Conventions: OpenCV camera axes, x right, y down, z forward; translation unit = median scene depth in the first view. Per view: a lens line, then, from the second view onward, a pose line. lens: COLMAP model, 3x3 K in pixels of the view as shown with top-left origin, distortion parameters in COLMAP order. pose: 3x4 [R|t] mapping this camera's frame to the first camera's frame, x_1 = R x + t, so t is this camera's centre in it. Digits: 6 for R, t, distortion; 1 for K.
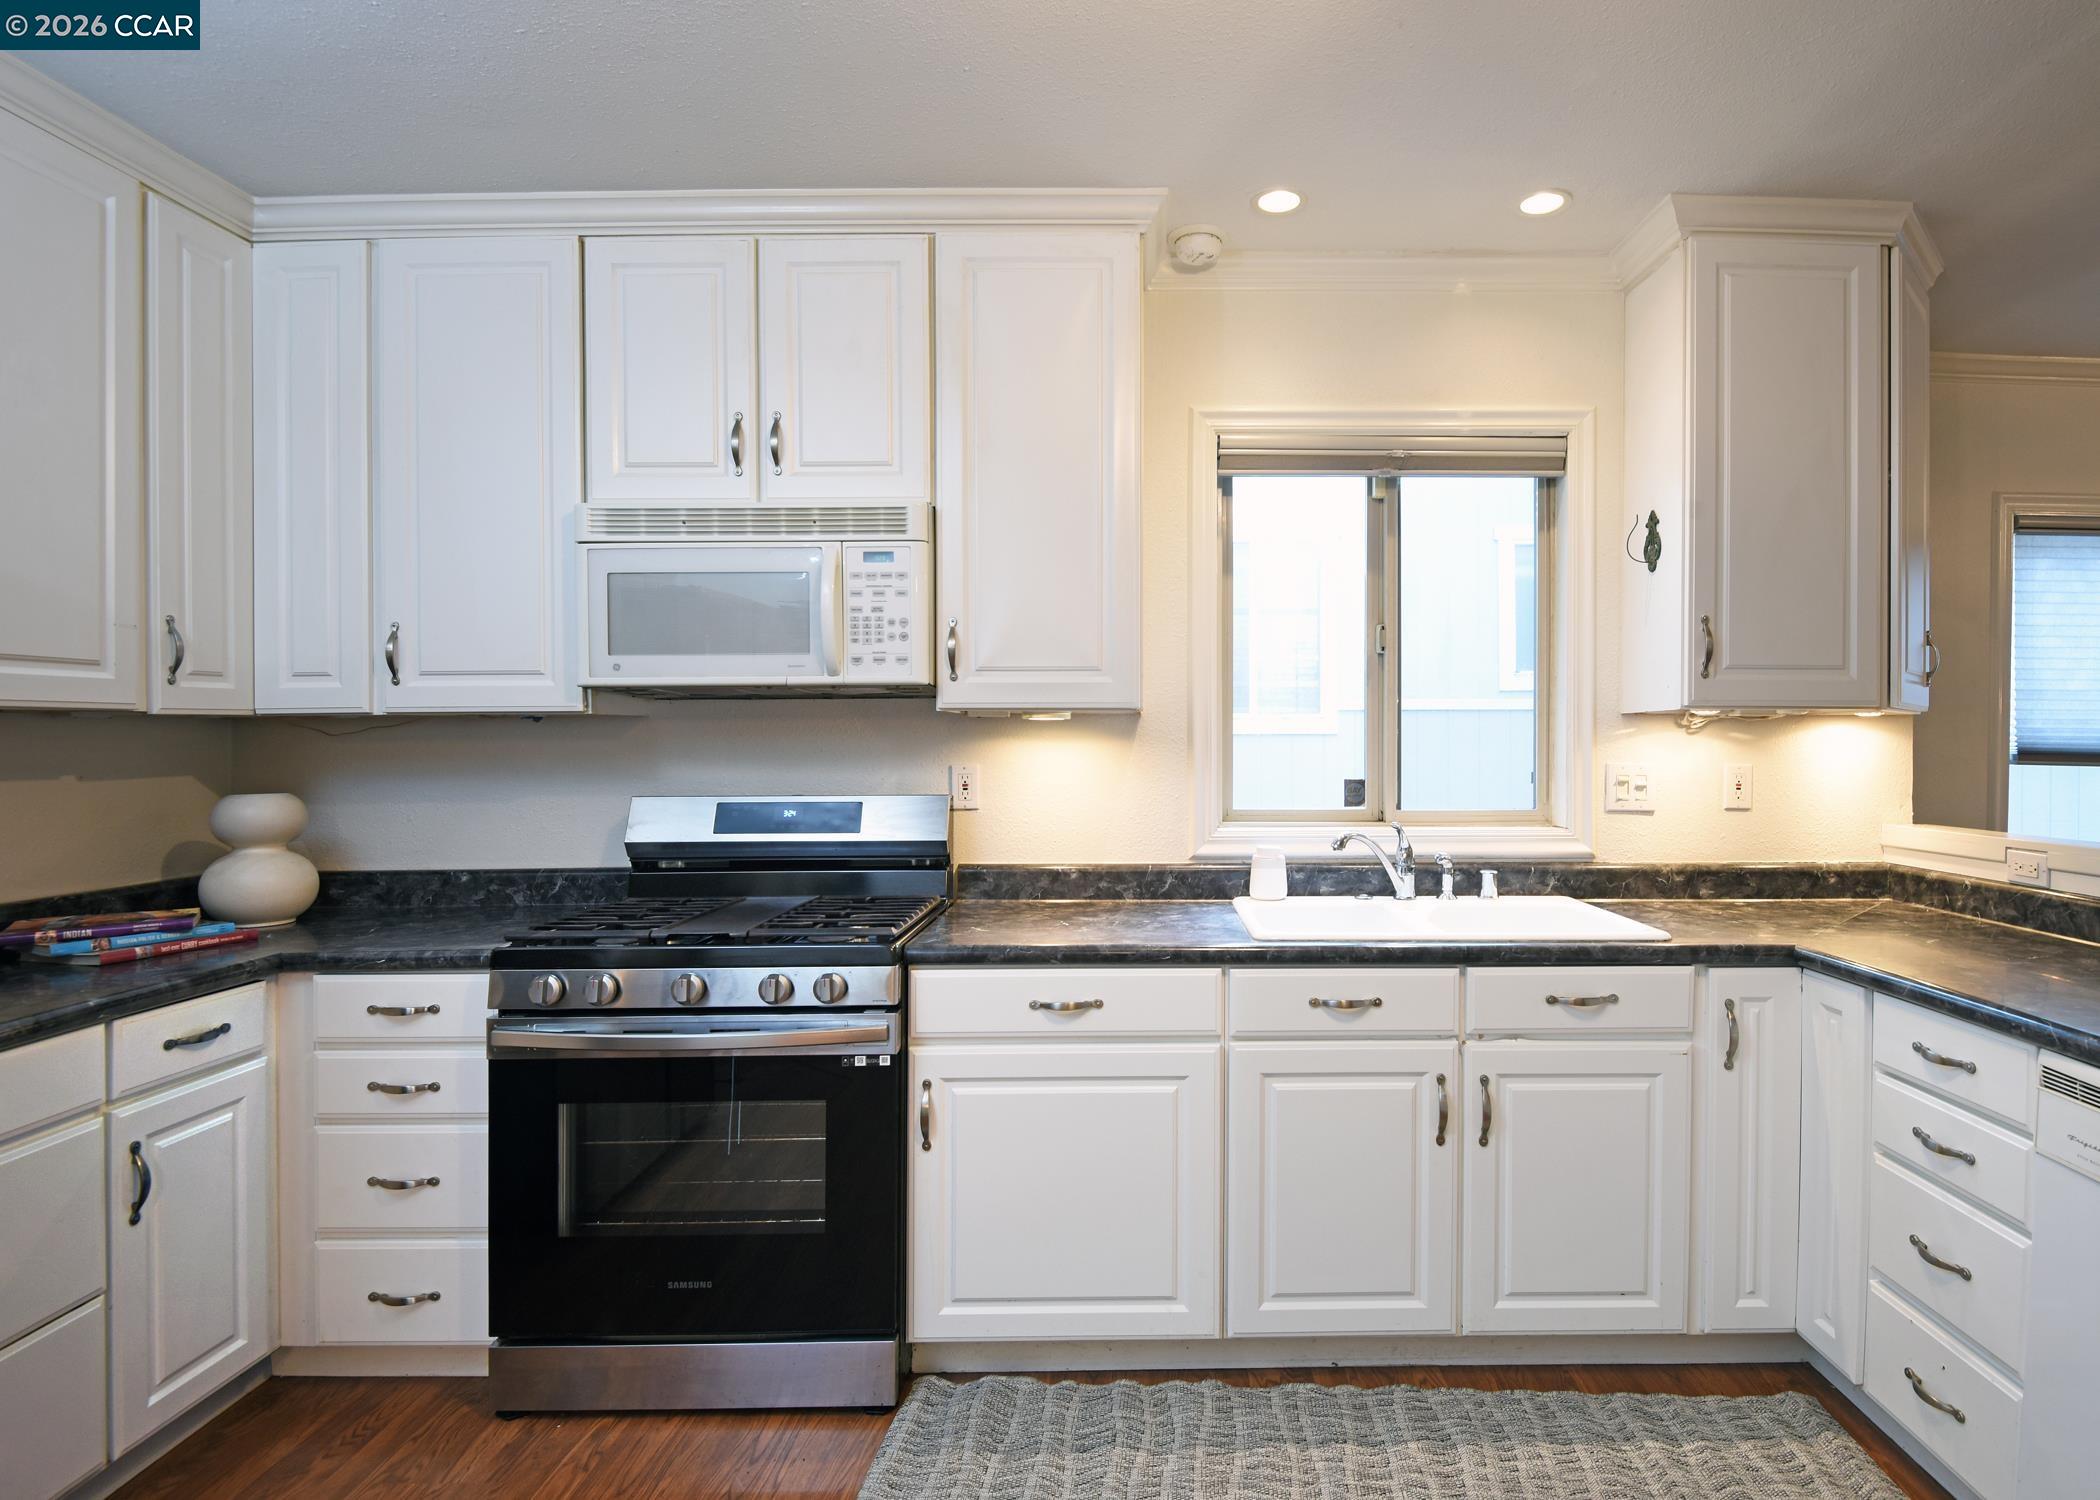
lens RADIAL K [[1171.1, 0, 1159.2], [0, 1171.1, 762.0], [0, 0, 1]] dist [-0.001445, -0.000010]
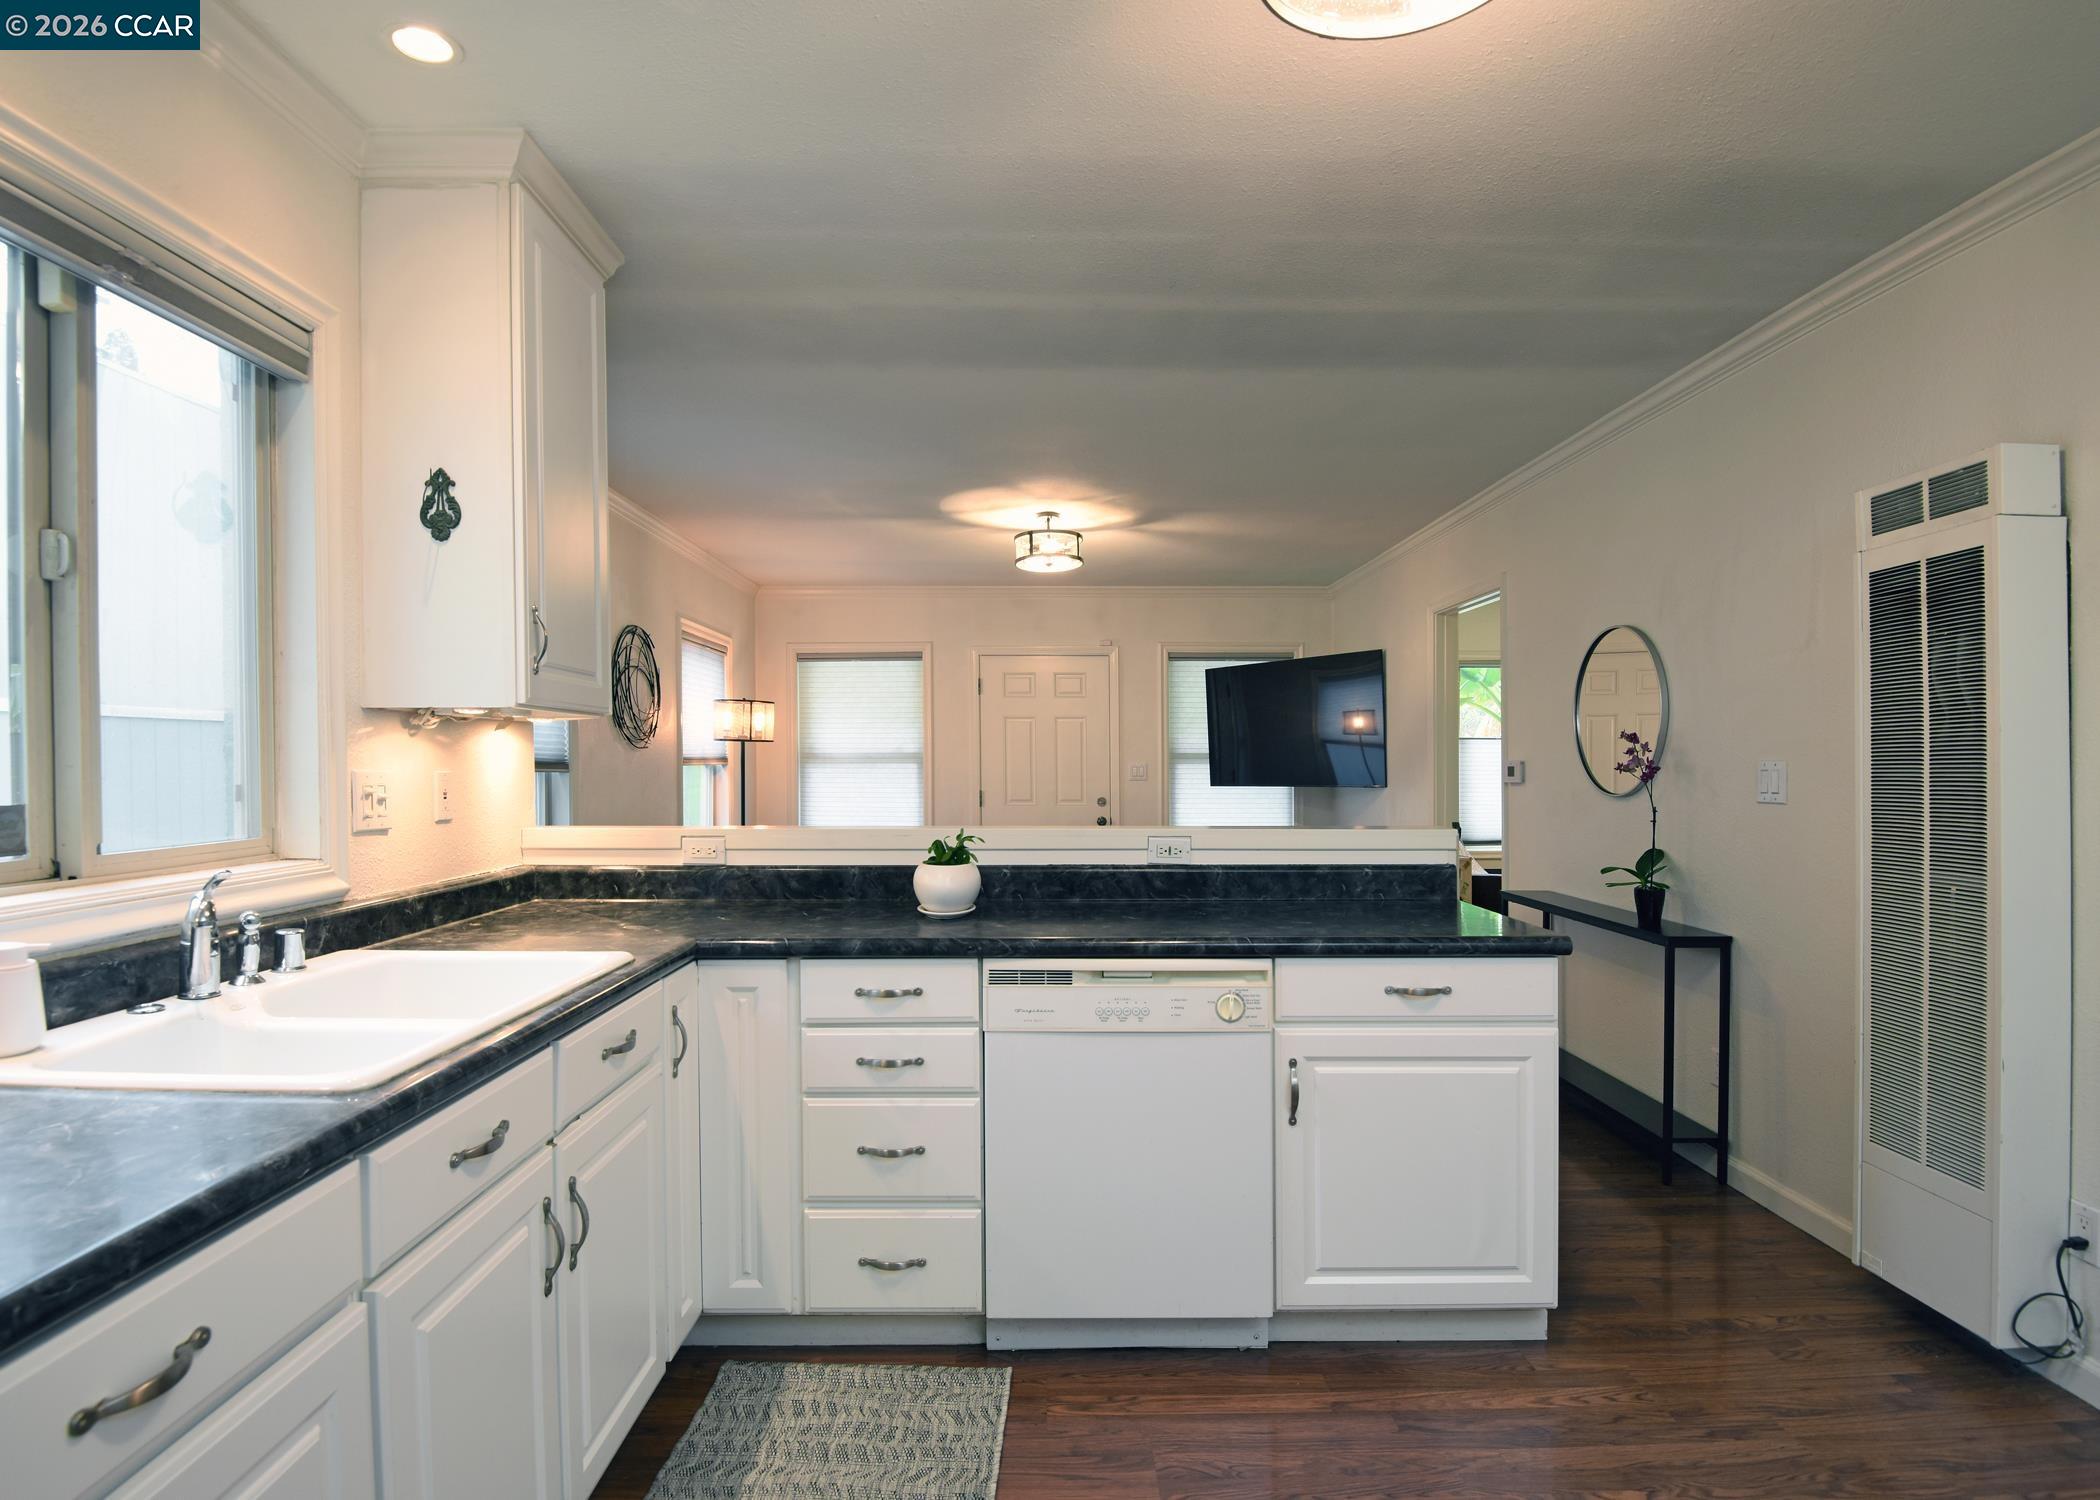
lens RADIAL K [[1073.6, 0, 1050.0], [0, 1073.6, 750.0], [0, 0, 1]] dist [0.023553, -0.043025]
pose [[-0.000920, 0.012861, 0.999917, -0.345096], [0.018494, 0.999747, -0.012842, 0.005195], [-0.999829, 0.018480, -0.001158, 0.563177]]
